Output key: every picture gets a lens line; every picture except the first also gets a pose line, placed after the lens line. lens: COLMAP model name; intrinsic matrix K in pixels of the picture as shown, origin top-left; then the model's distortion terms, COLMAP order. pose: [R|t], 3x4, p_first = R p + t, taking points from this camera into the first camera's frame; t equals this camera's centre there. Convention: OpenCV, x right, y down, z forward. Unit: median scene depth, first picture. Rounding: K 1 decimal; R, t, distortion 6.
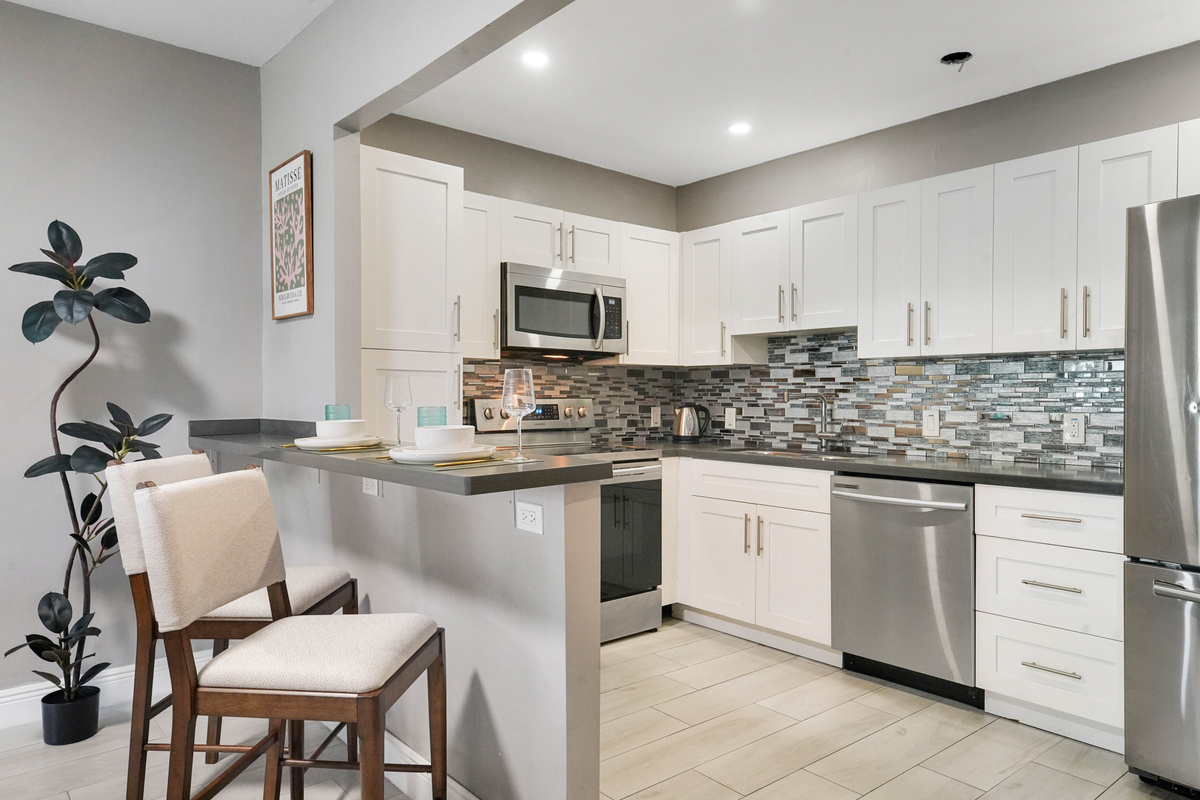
lens RADIAL K [[781.1, 0, 600.5], [0, 781.1, 408.1], [0, 0, 1]] dist [0.060749, 0.012668]
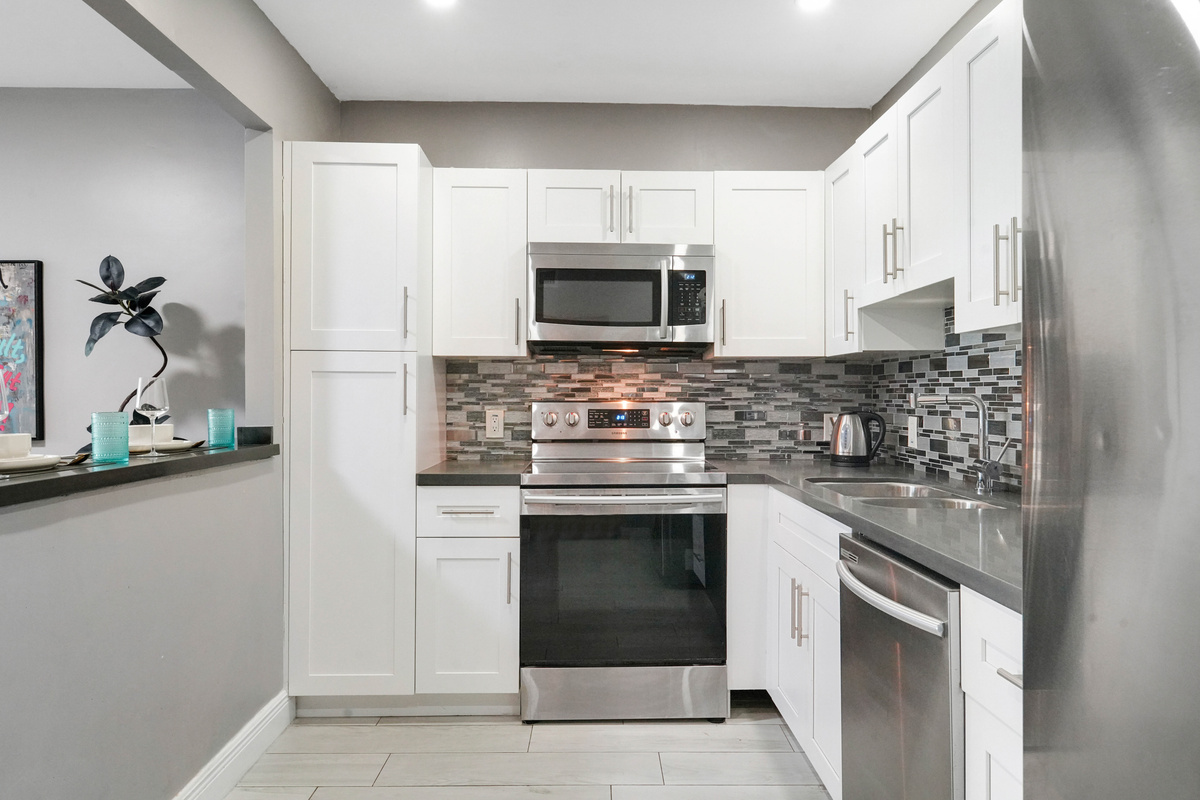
lens RADIAL K [[772.6, 0, 588.2], [0, 772.6, 398.1], [0, 0, 1]] dist [0.020239, -0.000210]
pose [[0.777412, -0.000955, -0.628991, 0.394827], [-0.009072, 0.999878, -0.012731, -0.005375], [0.628926, 0.015603, 0.777308, 0.331638]]
